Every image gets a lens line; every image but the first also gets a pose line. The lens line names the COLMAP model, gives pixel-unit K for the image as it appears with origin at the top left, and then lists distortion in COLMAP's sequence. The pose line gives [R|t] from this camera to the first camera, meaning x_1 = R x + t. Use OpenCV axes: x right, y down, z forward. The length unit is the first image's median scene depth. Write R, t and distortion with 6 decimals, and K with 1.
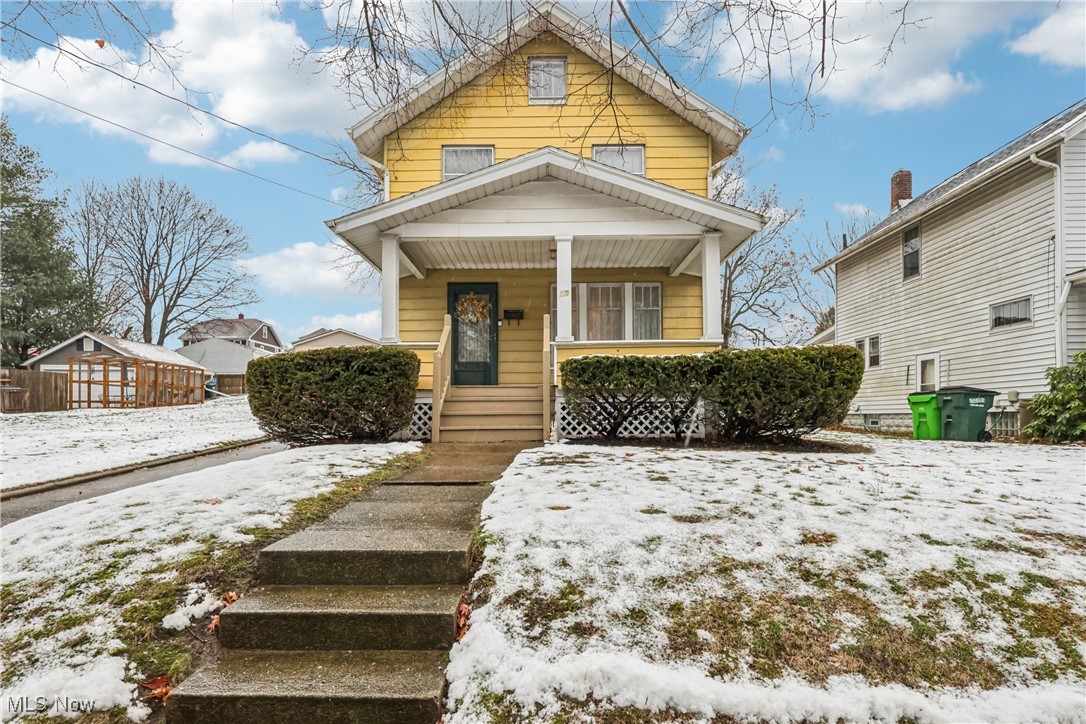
lens RADIAL K [[565.8, 0, 548.0], [0, 565.8, 412.9], [0, 0, 1]] dist [0.001201, 0.000493]
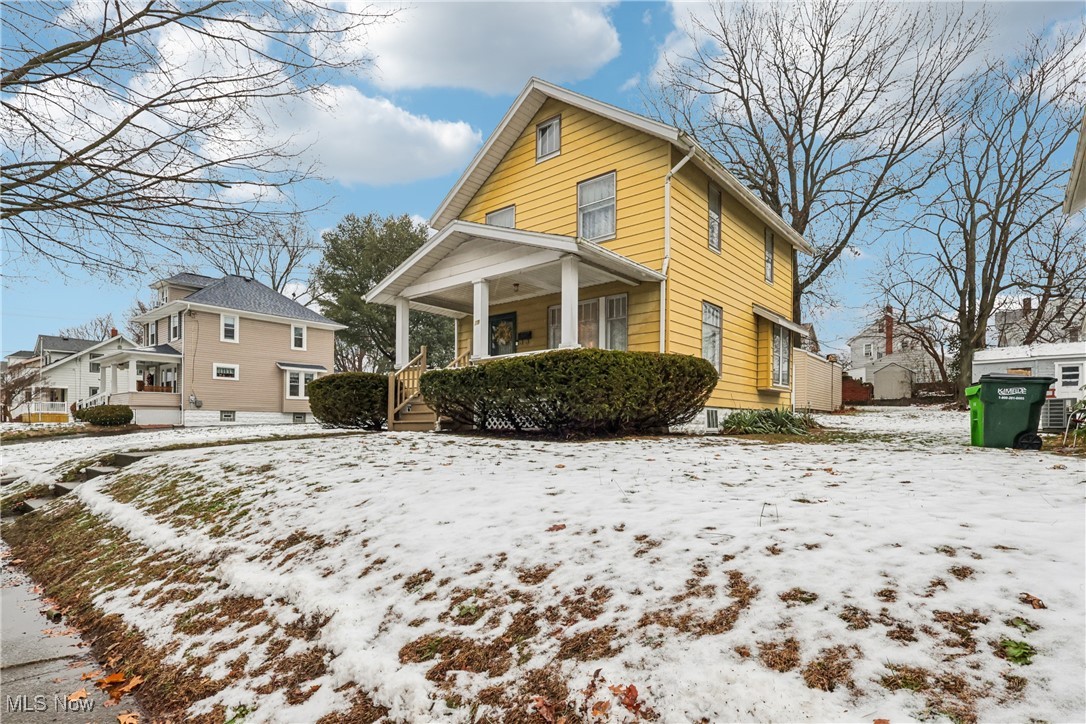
lens RADIAL K [[565.8, 0, 552.9], [0, 565.8, 424.0], [0, 0, 1]] dist [0.001201, 0.000493]
pose [[0.773583, 0.001188, -0.633693, 0.349679], [0.000368, 0.999997, 0.002325, 0.008488], [0.633694, -0.002032, 0.773581, 0.030222]]
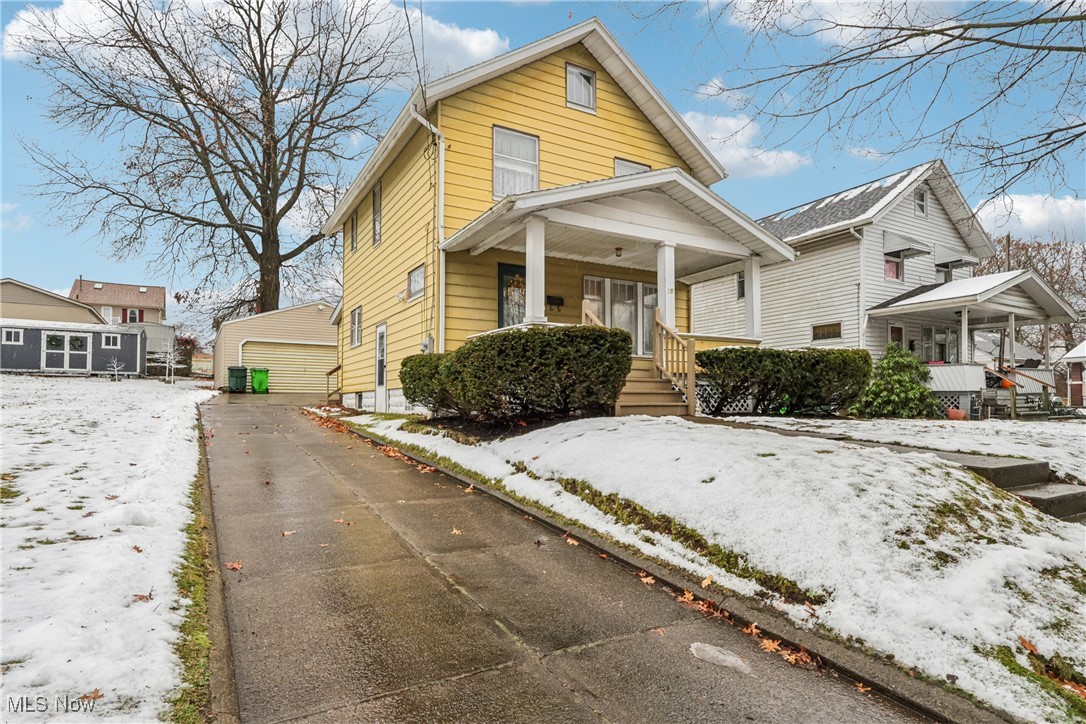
lens RADIAL K [[592.3, 0, 553.8], [0, 592.3, 394.5], [0, 0, 1]] dist [-0.003881, 0.001425]
pose [[0.861831, 0.015726, 0.506952, -0.275540], [-0.007766, 0.999811, -0.017811, 0.008987], [-0.507136, 0.011413, 0.861790, 0.023877]]
